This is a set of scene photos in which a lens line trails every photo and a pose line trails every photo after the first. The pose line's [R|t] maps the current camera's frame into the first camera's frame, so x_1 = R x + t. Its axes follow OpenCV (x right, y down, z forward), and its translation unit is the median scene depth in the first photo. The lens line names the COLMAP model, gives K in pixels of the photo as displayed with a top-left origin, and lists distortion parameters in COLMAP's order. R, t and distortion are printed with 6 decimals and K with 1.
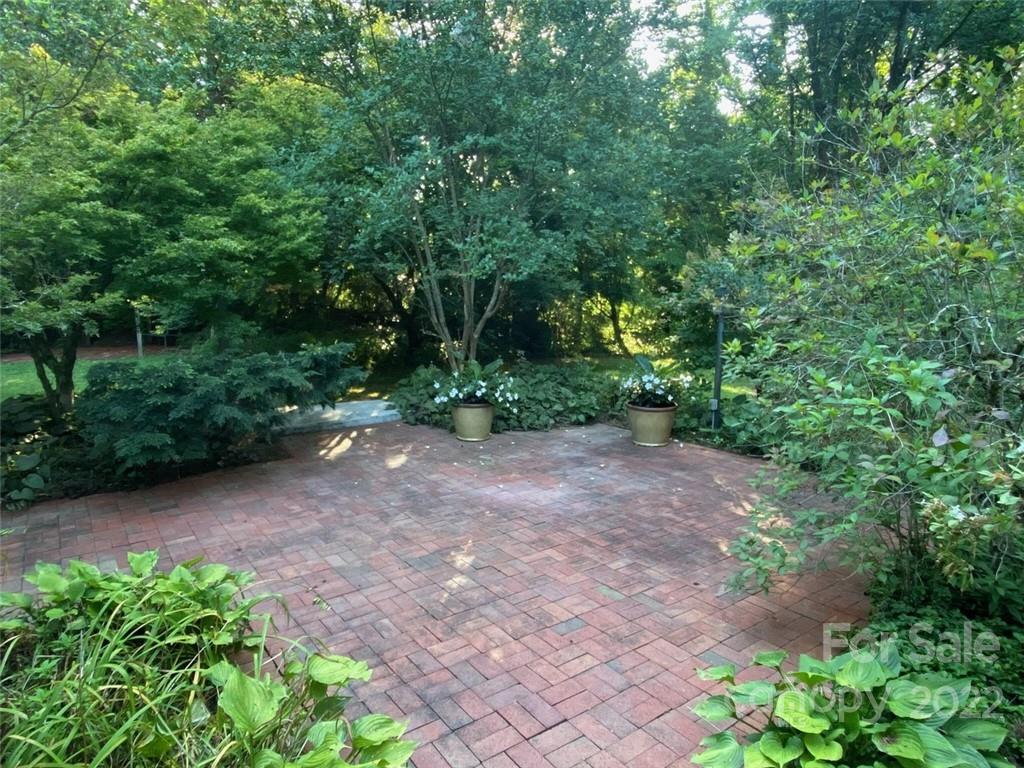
lens RADIAL K [[601.8, 0, 512.0], [0, 601.8, 384.0], [0, 0, 1]] dist [-0.000179, -0.000079]
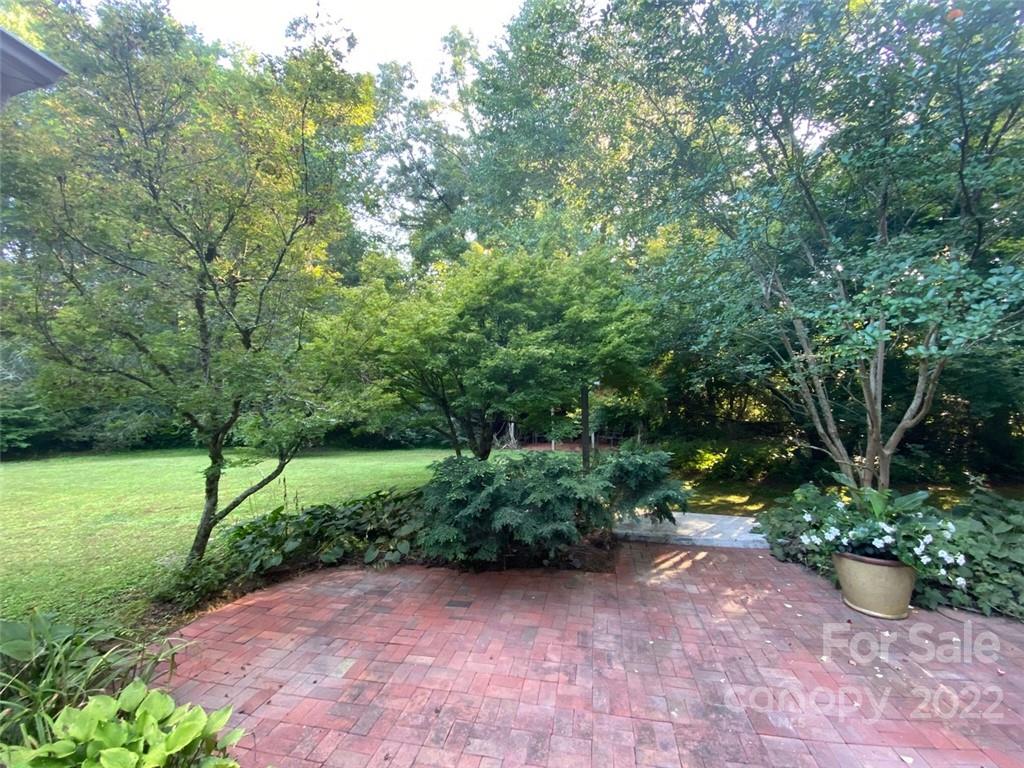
lens RADIAL K [[408.5, 0, 512.0], [0, 408.5, 384.0], [0, 0, 1]] dist [0.000713, -0.012554]
pose [[0.656791, -0.064209, -0.751334, 0.021664], [-0.101374, 0.979805, -0.172352, -0.035262], [0.747227, 0.189365, 0.637018, 0.388444]]
